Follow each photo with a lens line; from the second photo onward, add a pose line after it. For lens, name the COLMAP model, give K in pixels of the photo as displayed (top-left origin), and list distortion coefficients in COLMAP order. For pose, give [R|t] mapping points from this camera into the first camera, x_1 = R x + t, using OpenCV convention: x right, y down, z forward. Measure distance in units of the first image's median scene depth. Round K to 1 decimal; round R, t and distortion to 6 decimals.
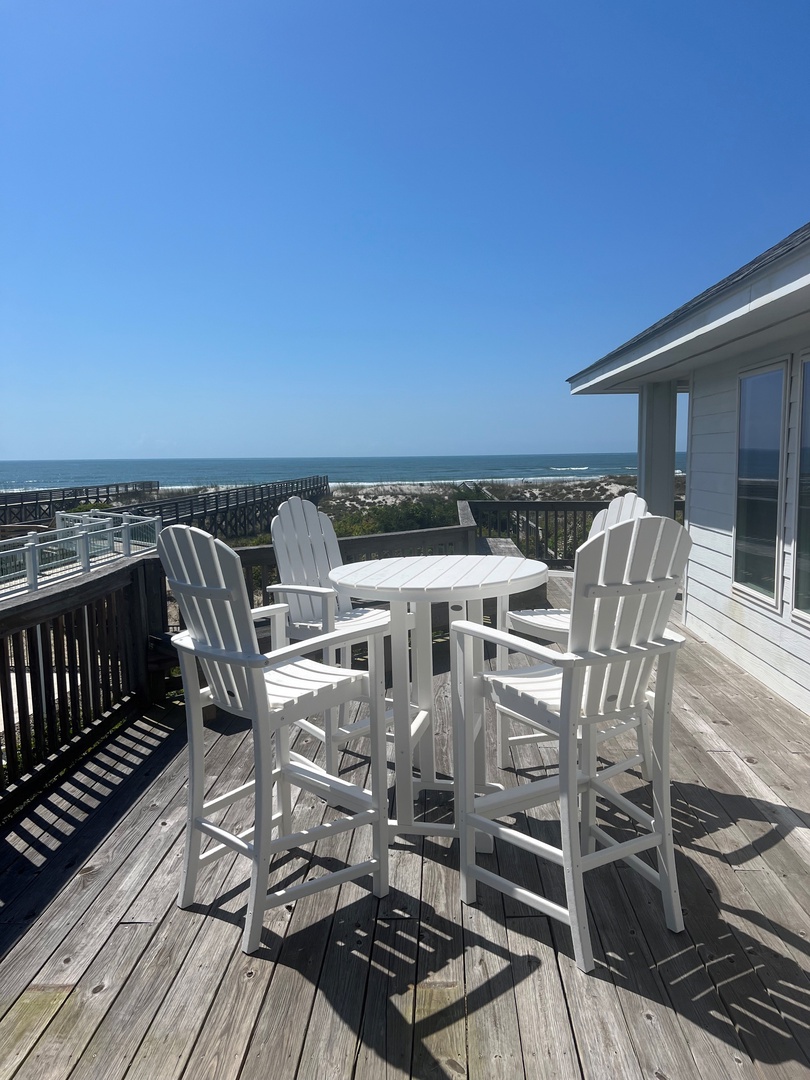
lens RADIAL K [[806.8, 0, 405.0], [0, 806.8, 540.0], [0, 0, 1]] dist [0.098390, 0.001805]
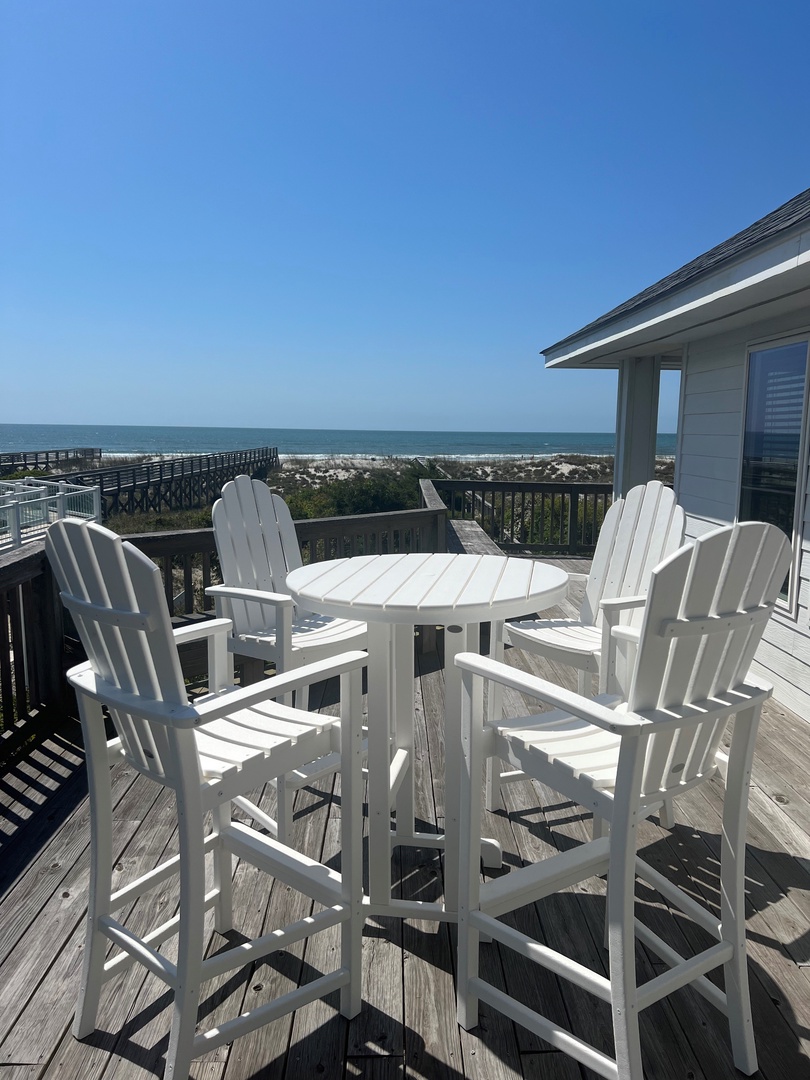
lens RADIAL K [[816.4, 0, 405.0], [0, 816.4, 540.0], [0, 0, 1]] dist [0.057884, -0.011274]
pose [[0.997930, 0.019004, 0.061443, -0.029294], [-0.020847, 0.999348, 0.029486, -0.020089], [-0.060843, -0.030706, 0.997675, 0.215226]]
